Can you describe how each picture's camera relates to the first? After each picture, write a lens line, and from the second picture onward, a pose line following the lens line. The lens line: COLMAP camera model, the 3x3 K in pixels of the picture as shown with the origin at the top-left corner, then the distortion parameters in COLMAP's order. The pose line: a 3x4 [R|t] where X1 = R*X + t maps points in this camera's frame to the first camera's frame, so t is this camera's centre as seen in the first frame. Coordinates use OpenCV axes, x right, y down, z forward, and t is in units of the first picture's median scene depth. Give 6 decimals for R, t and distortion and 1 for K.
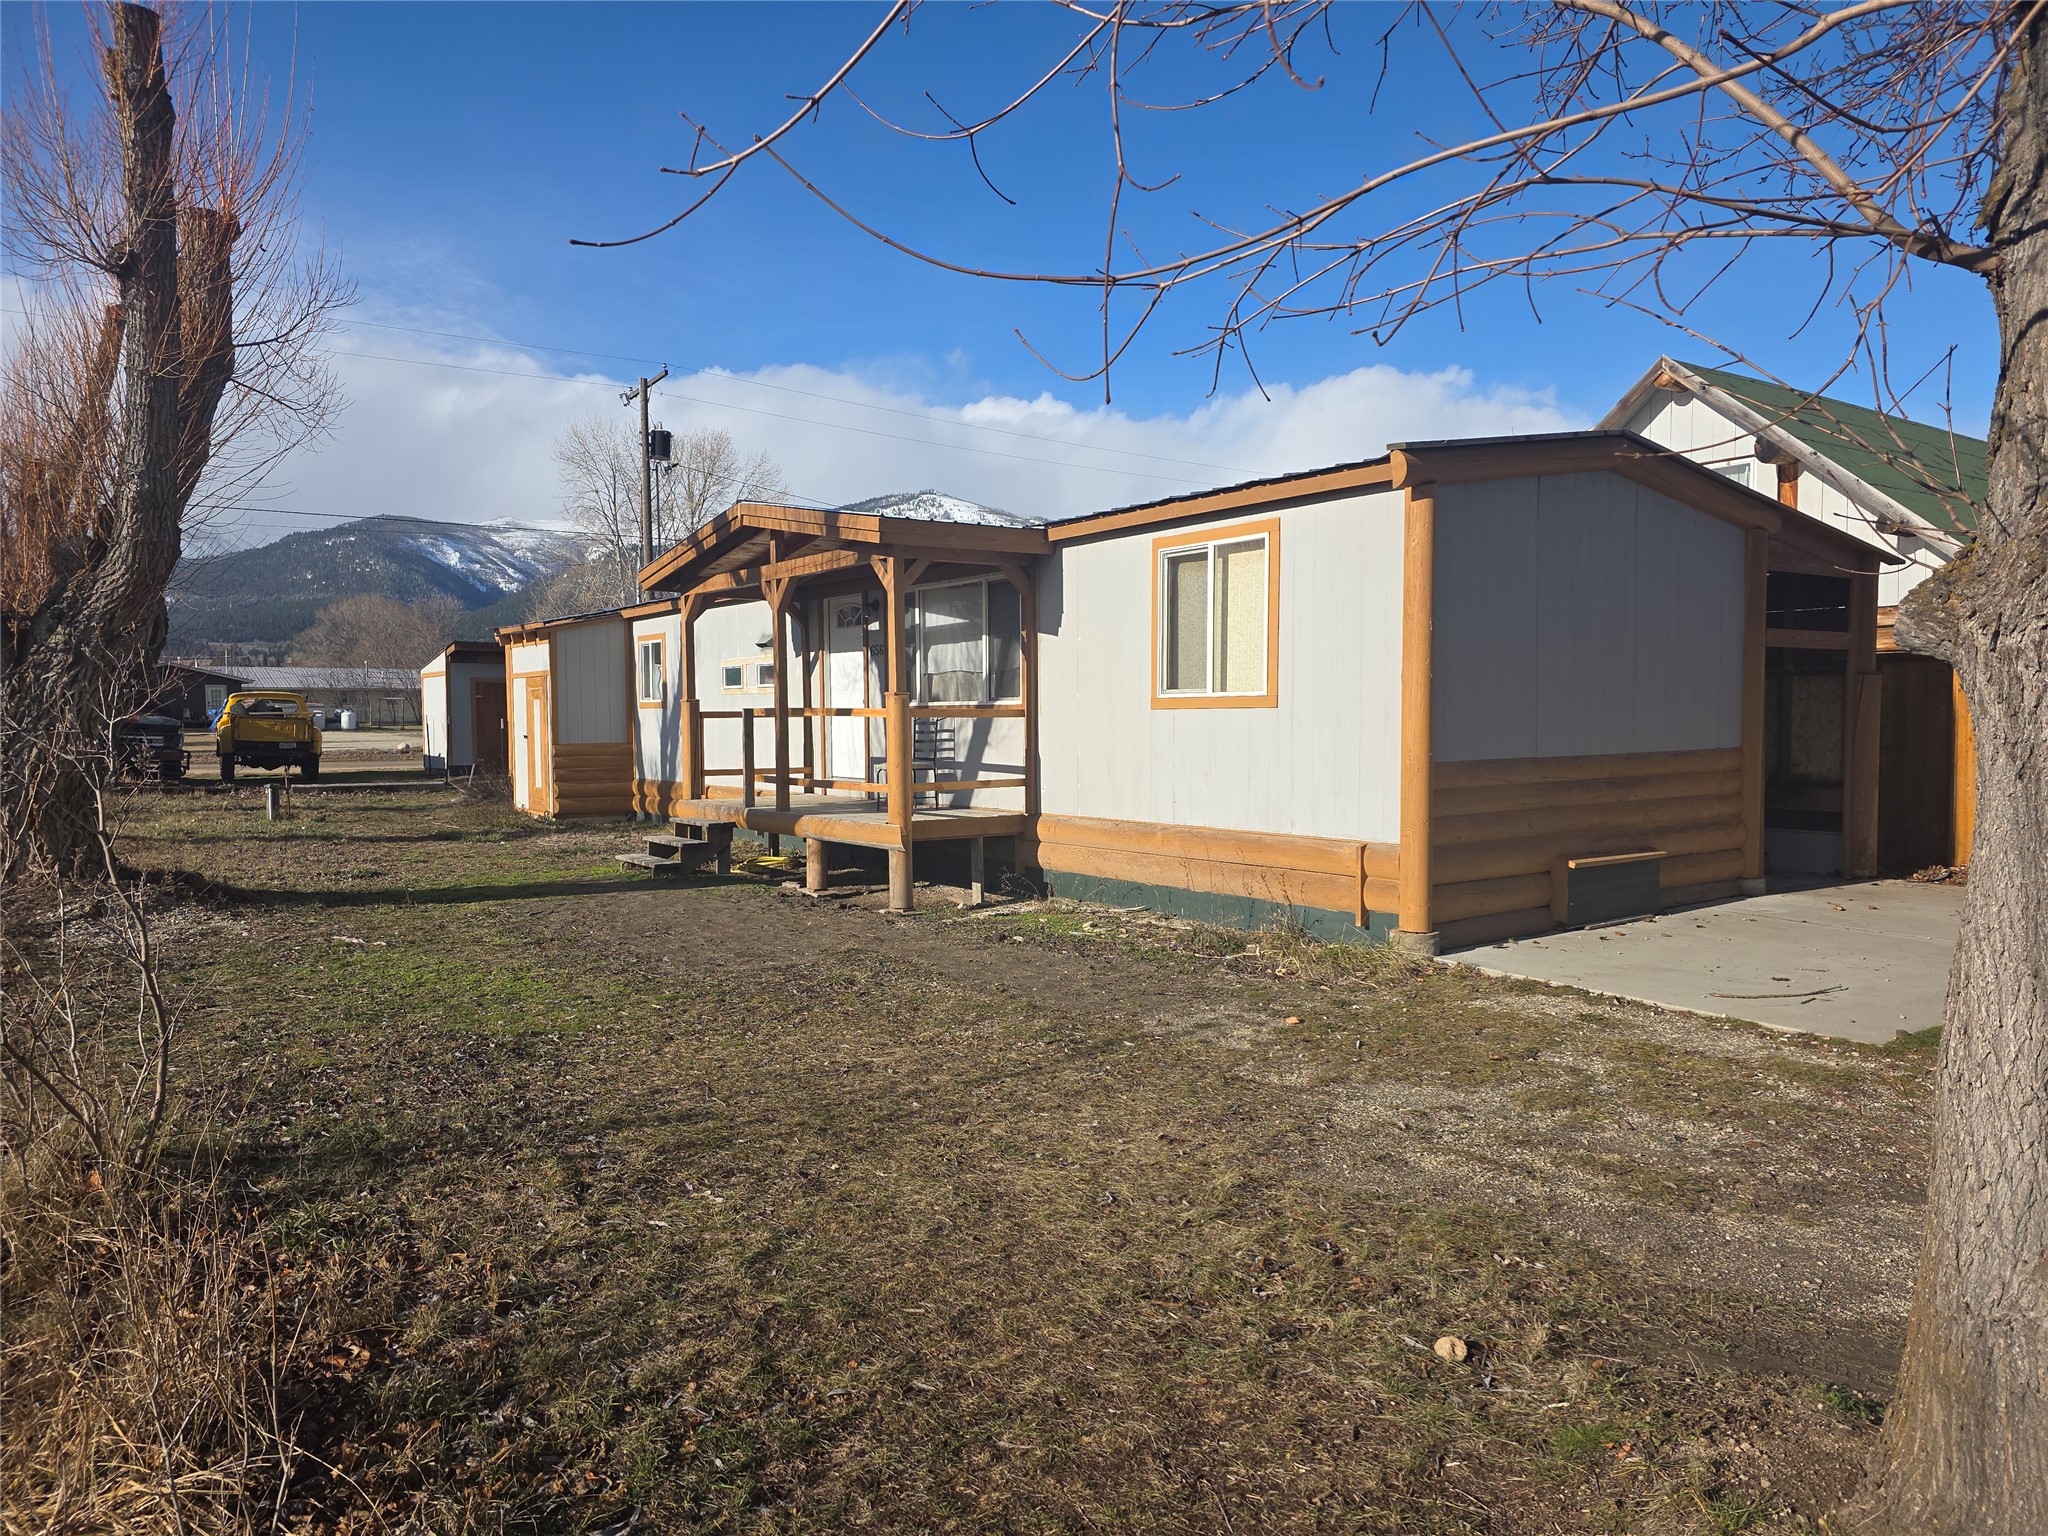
lens RADIAL K [[1381.4, 0, 1024.0], [0, 1381.4, 768.0], [0, 0, 1]] dist [0.004078, 0.000246]
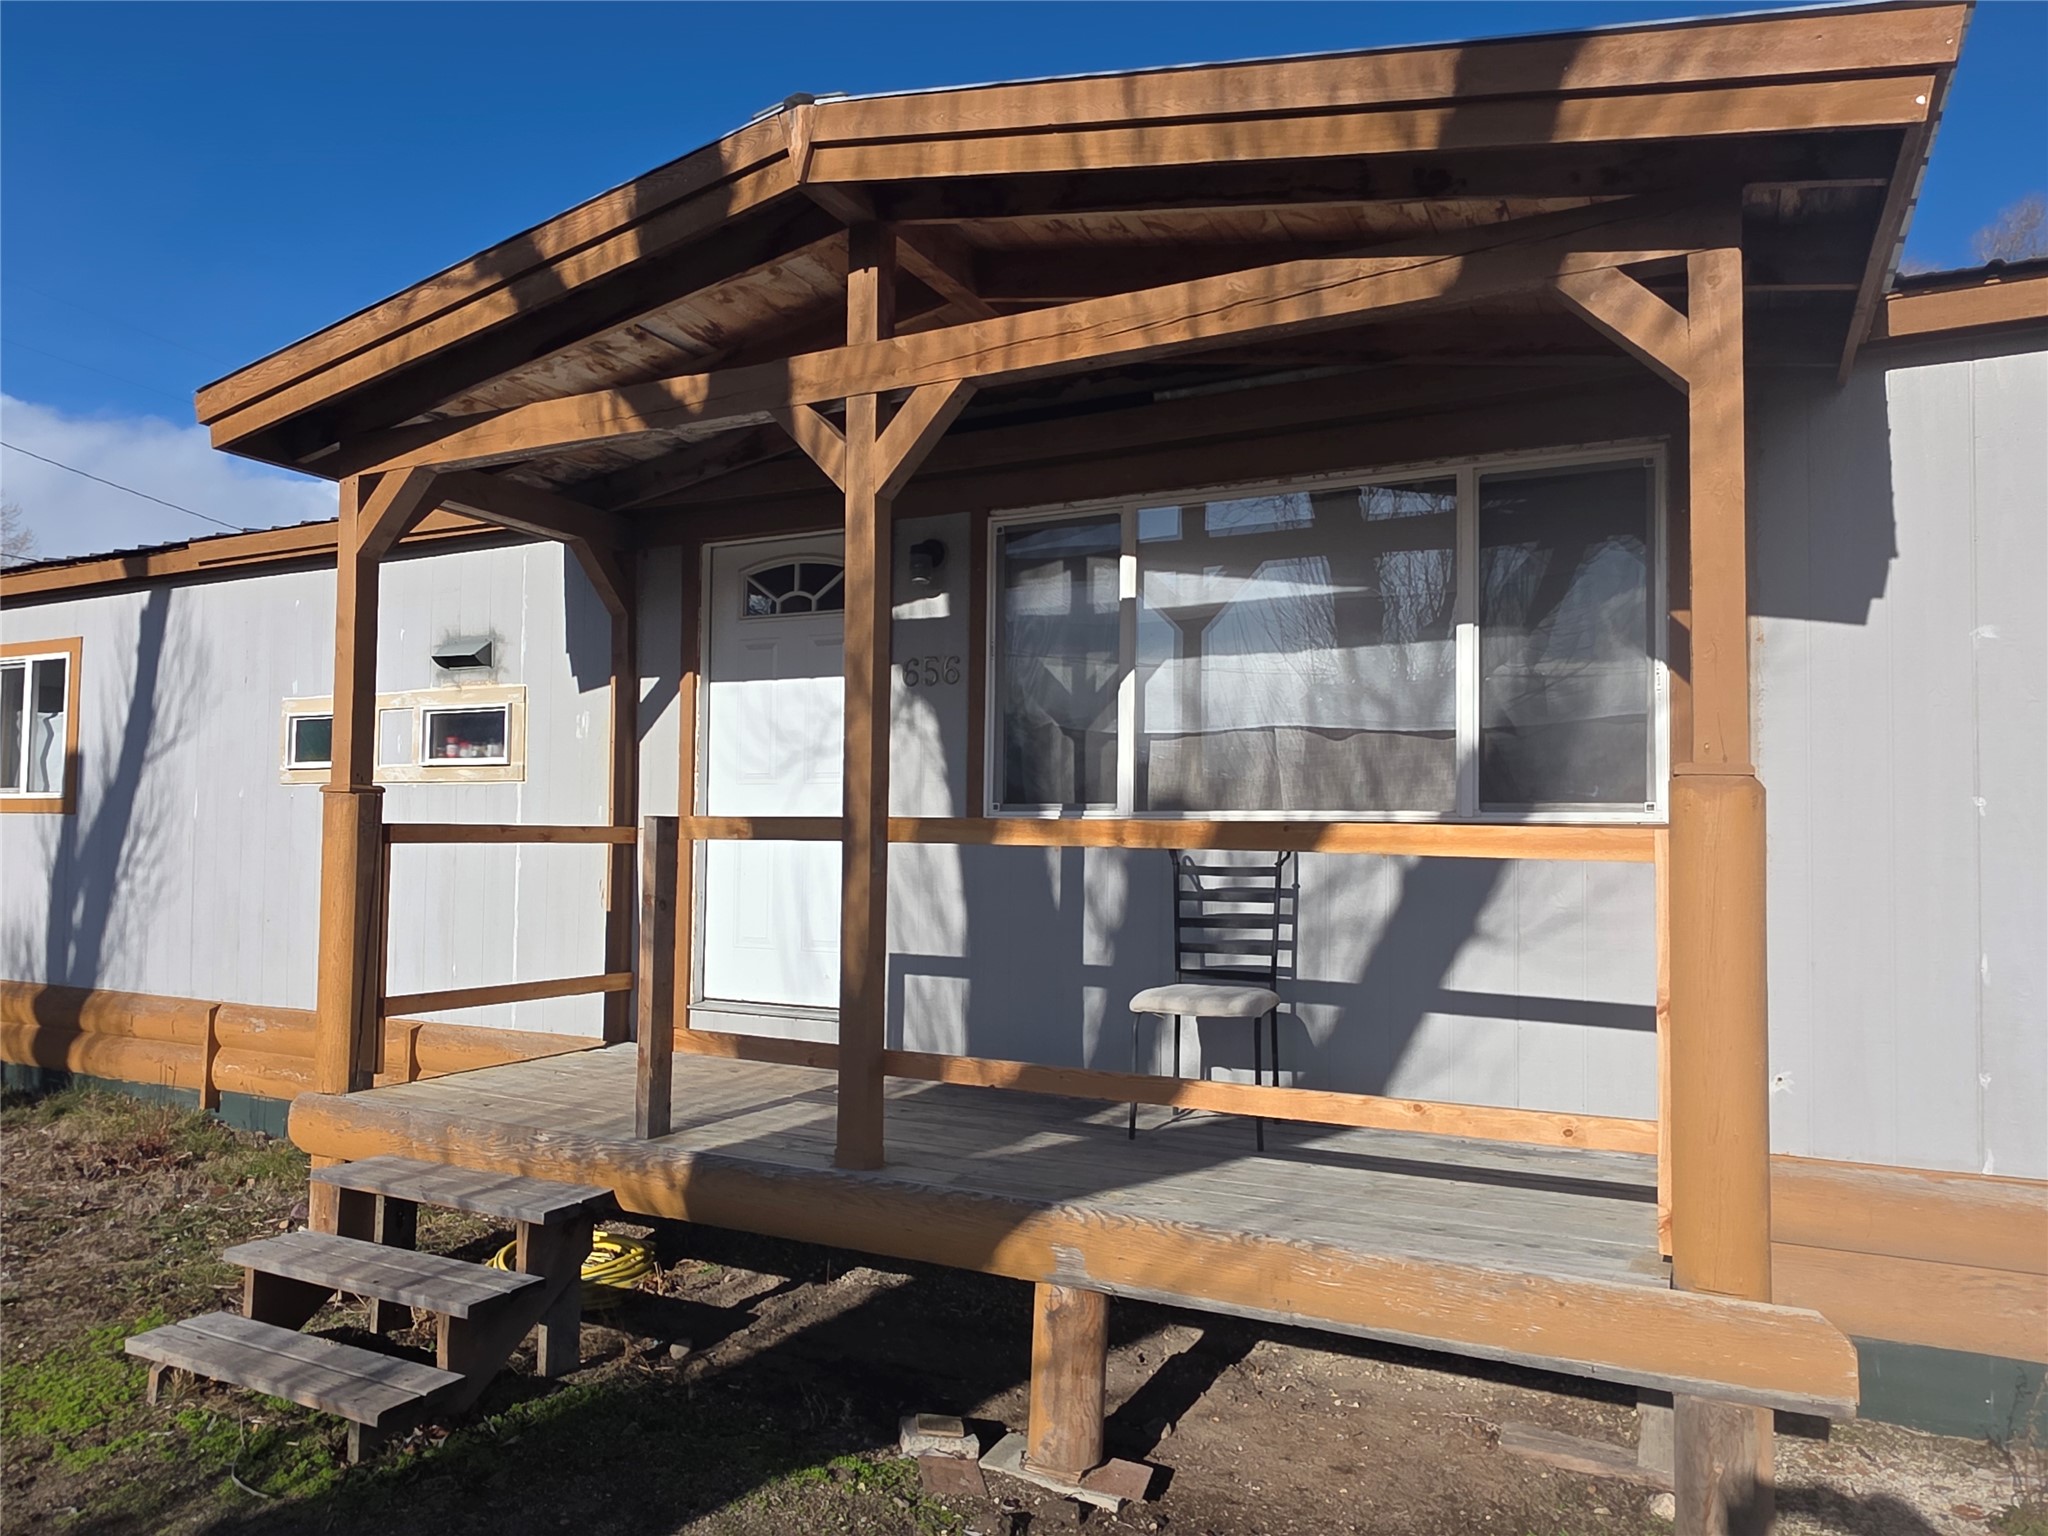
lens RADIAL K [[1445.7, 0, 1024.0], [0, 1445.7, 768.0], [0, 0, 1]] dist [-0.006466, -0.001773]
pose [[0.900642, 0.030883, 0.433462, -0.273452], [0.004276, 0.996793, -0.079904, -0.029259], [-0.434540, 0.073819, 0.897622, 0.683526]]
